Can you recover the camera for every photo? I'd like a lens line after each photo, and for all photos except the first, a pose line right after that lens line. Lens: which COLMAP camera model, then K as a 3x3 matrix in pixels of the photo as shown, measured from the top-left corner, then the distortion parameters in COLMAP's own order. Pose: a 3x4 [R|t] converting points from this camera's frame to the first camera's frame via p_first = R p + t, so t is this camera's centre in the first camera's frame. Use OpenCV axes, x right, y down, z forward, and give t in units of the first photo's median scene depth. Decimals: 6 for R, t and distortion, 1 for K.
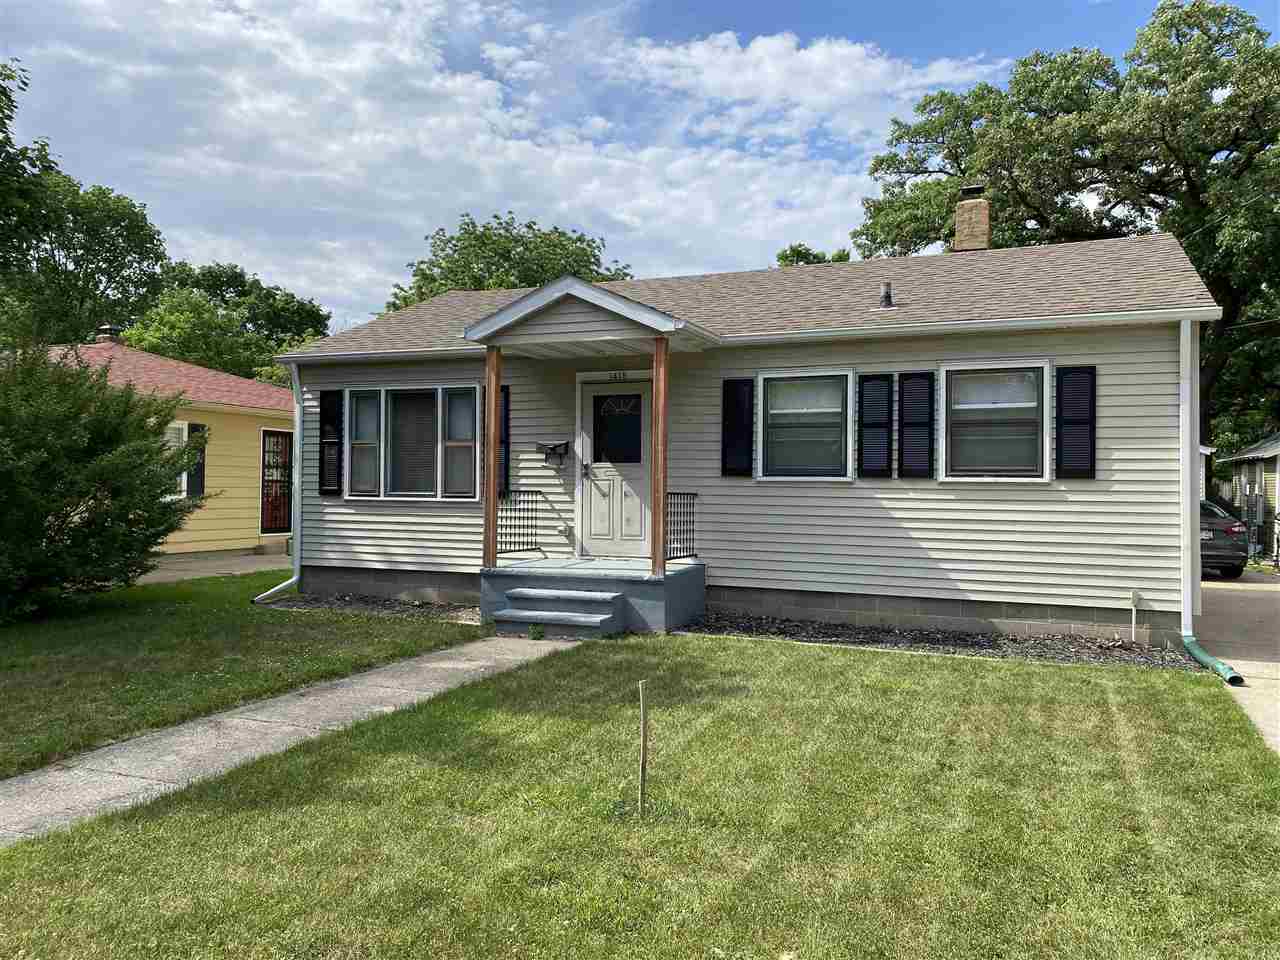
lens RADIAL K [[948.8, 0, 640.0], [0, 948.8, 480.0], [0, 0, 1]] dist [0.064617, -0.000374]
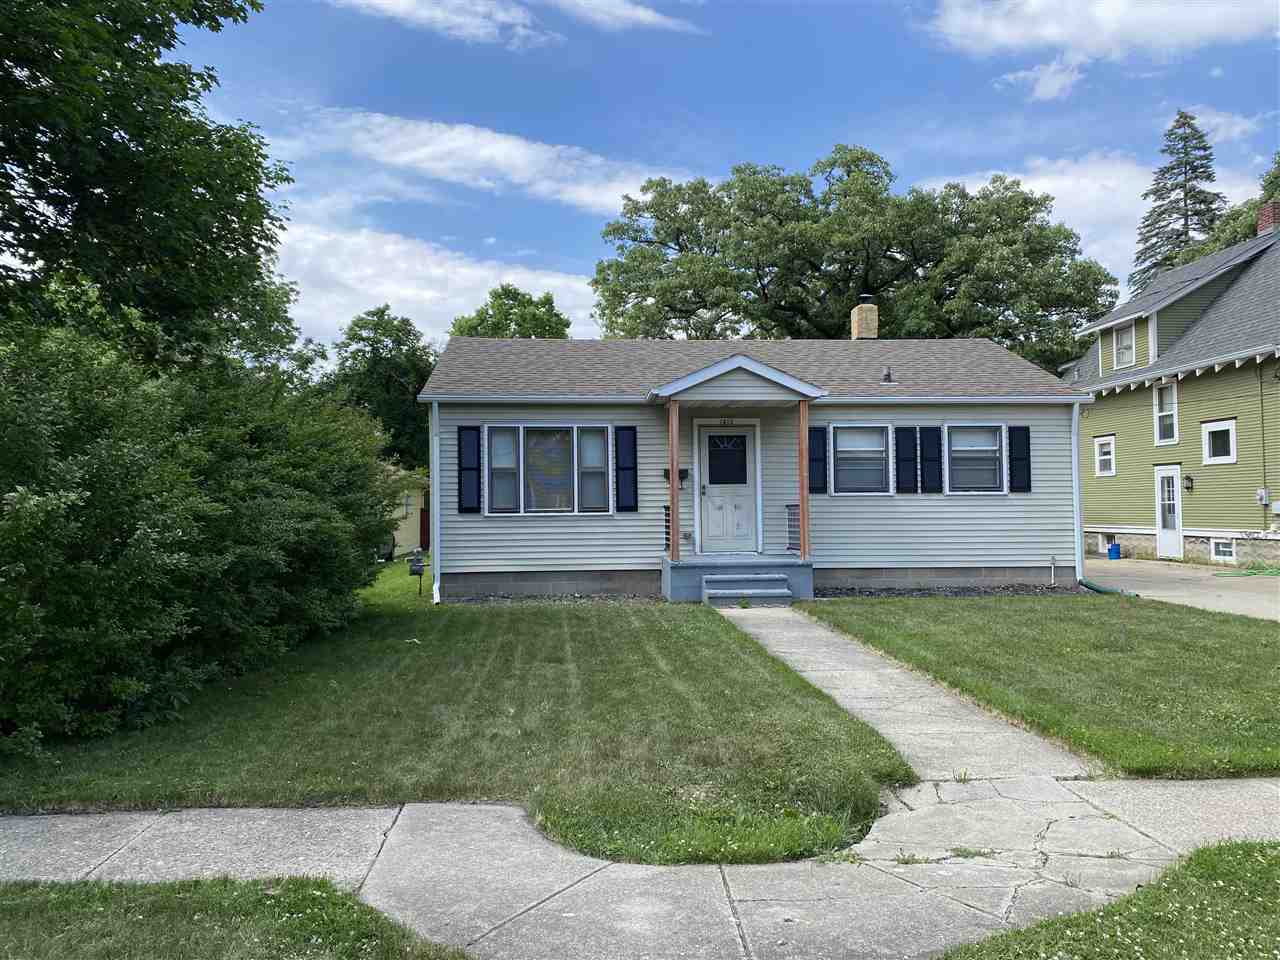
lens RADIAL K [[948.8, 0, 640.0], [0, 948.8, 480.0], [0, 0, 1]] dist [0.064617, -0.000374]
pose [[0.894930, -0.003746, 0.446190, -0.841629], [0.012916, 0.999763, -0.017512, -0.001291], [-0.446019, 0.021435, 0.894767, -0.206049]]
